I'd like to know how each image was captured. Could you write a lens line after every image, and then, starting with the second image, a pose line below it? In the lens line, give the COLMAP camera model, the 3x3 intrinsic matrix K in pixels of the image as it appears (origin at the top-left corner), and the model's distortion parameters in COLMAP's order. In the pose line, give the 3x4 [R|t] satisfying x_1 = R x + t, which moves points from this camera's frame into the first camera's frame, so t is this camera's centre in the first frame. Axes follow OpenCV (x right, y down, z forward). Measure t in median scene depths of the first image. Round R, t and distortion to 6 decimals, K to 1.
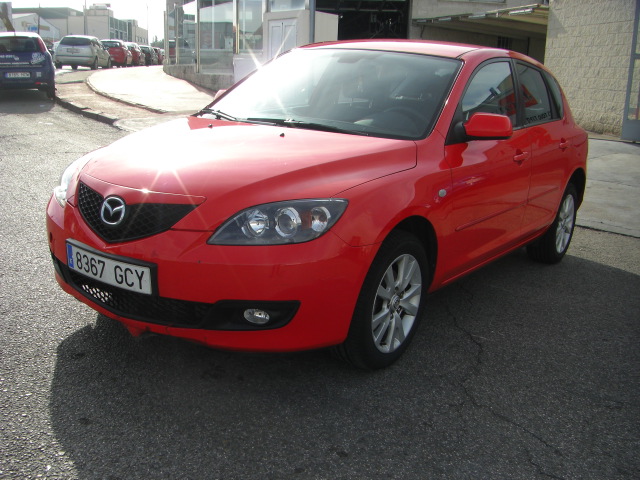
lens RADIAL K [[751.7, 0, 319.7], [0, 751.7, 238.8], [0, 0, 1]] dist [-0.146926, 0.000000]
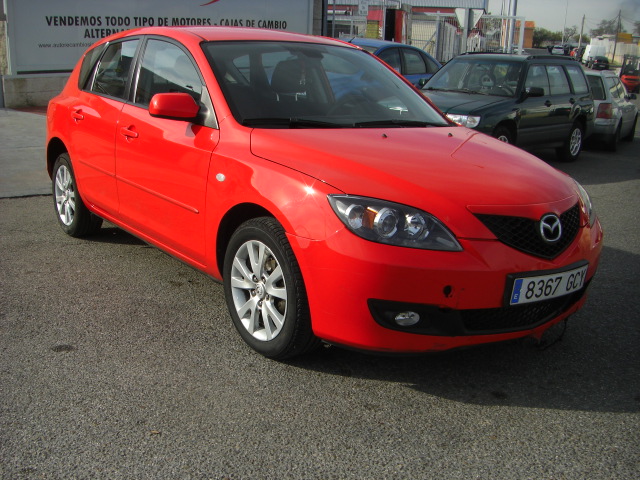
lens RADIAL K [[751.7, 0, 320.4], [0, 751.7, 236.9], [0, 0, 1]] dist [-0.146926, 0.000000]
pose [[0.323712, -0.257593, 0.910416, -1.333231], [0.190545, 0.960260, 0.203944, -0.298895], [-0.926770, 0.107456, 0.359930, 0.940970]]
